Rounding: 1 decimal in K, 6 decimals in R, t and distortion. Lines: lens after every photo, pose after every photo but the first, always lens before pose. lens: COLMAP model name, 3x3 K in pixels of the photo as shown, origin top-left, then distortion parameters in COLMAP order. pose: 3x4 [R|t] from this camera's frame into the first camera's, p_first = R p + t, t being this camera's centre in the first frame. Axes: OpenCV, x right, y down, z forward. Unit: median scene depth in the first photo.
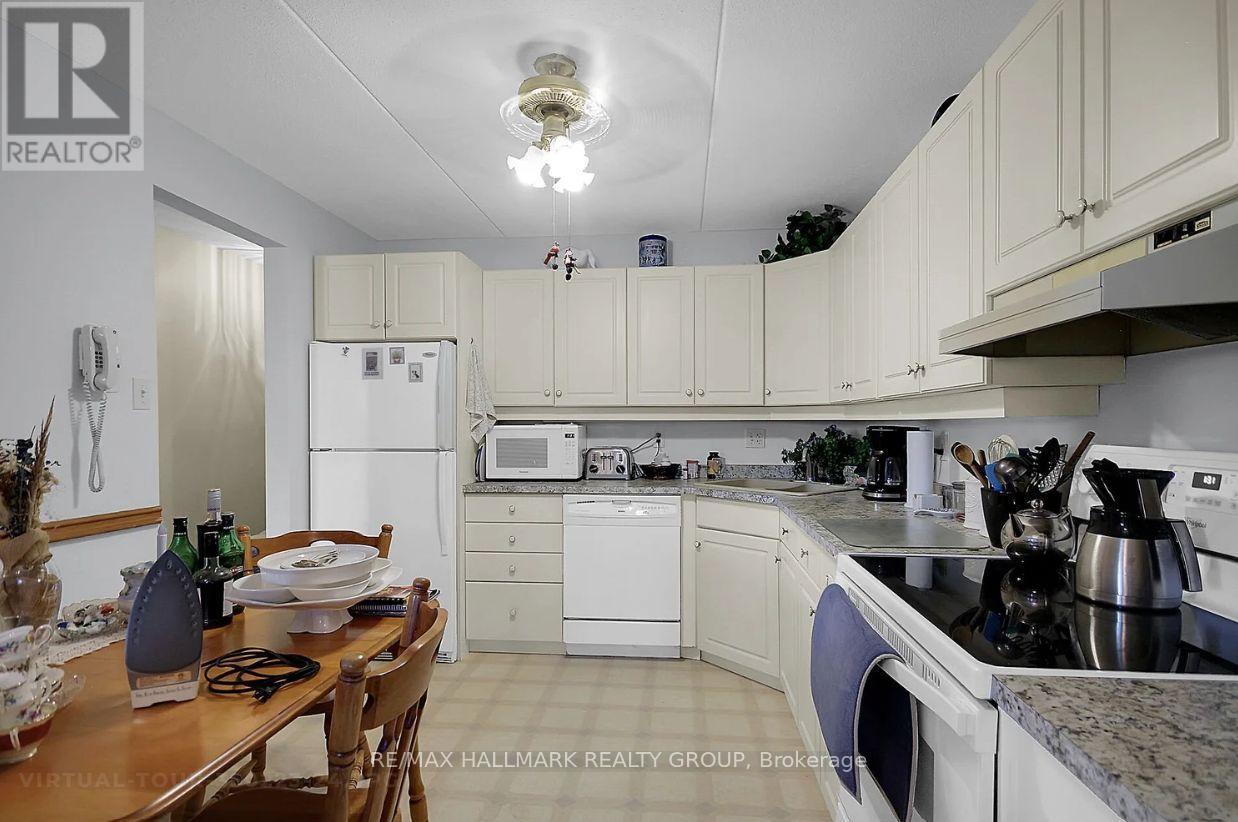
lens RADIAL K [[631.4, 0, 631.3], [0, 631.4, 412.2], [0, 0, 1]] dist [0.002120, -0.000055]
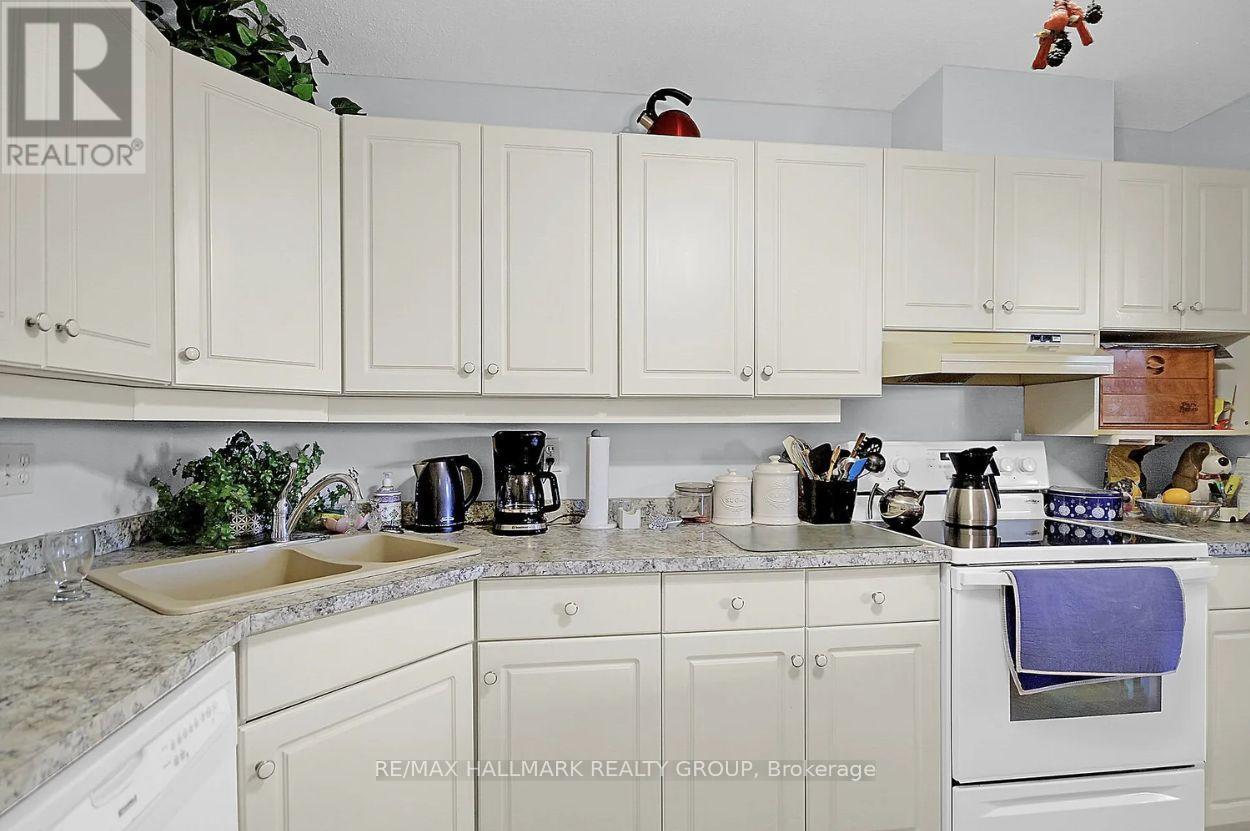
lens RADIAL K [[623.4, 0, 620.6], [0, 623.4, 438.2], [0, 0, 1]] dist [0.003588, 0.000376]
pose [[-0.211069, -0.013983, 0.977371, -0.447391], [-0.010243, 0.999874, 0.012093, 0.024624], [-0.977418, -0.007459, -0.211185, 1.356385]]
